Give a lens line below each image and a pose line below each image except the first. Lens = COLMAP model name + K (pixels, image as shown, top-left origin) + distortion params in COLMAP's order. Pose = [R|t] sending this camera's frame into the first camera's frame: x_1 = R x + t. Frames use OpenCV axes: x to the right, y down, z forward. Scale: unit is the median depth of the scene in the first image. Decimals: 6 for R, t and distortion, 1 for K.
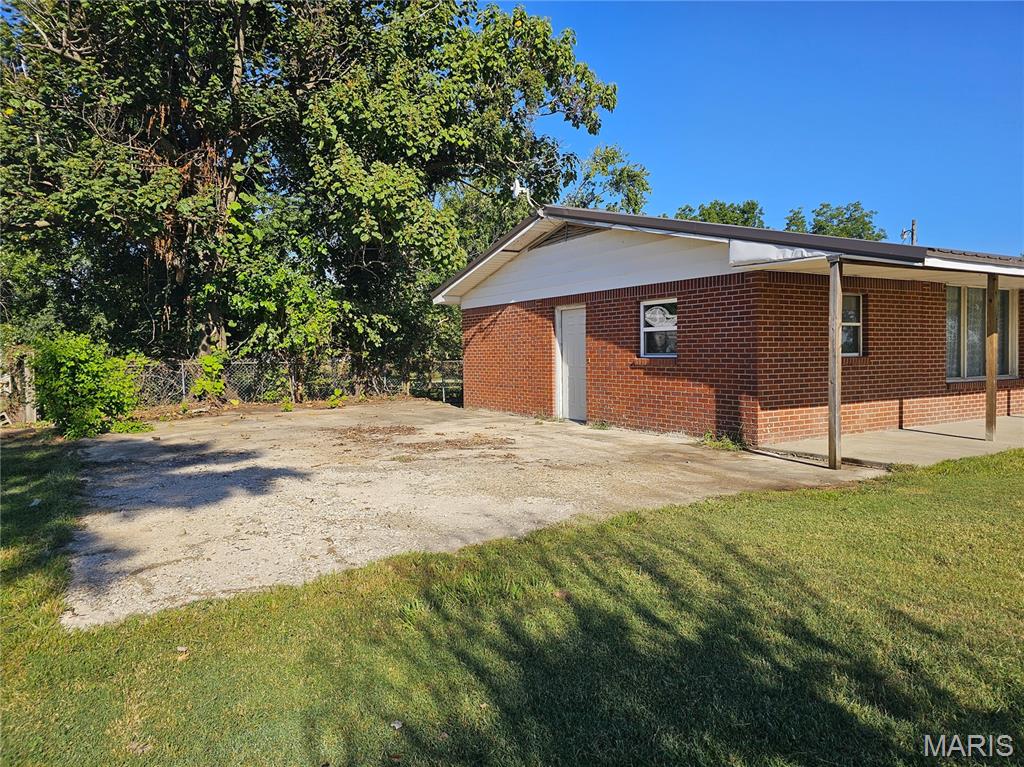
lens RADIAL K [[685.8, 0, 512.0], [0, 685.8, 383.5], [0, 0, 1]] dist [0.042790, -0.000820]
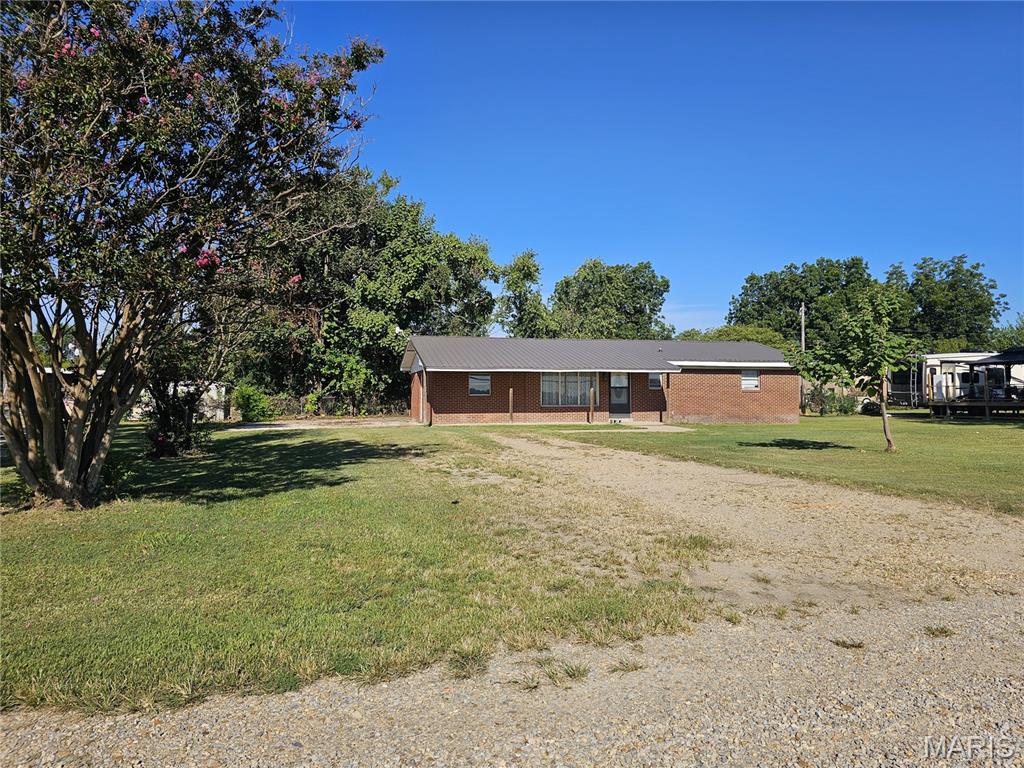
lens RADIAL K [[685.8, 0, 512.0], [0, 685.8, 384.0], [0, 0, 1]] dist [0.042790, -0.000820]
pose [[0.962992, 0.000163, -0.269530, 0.788619], [-0.018294, 0.997733, -0.064759, 0.059786], [0.268909, 0.067293, 0.960812, -0.973129]]
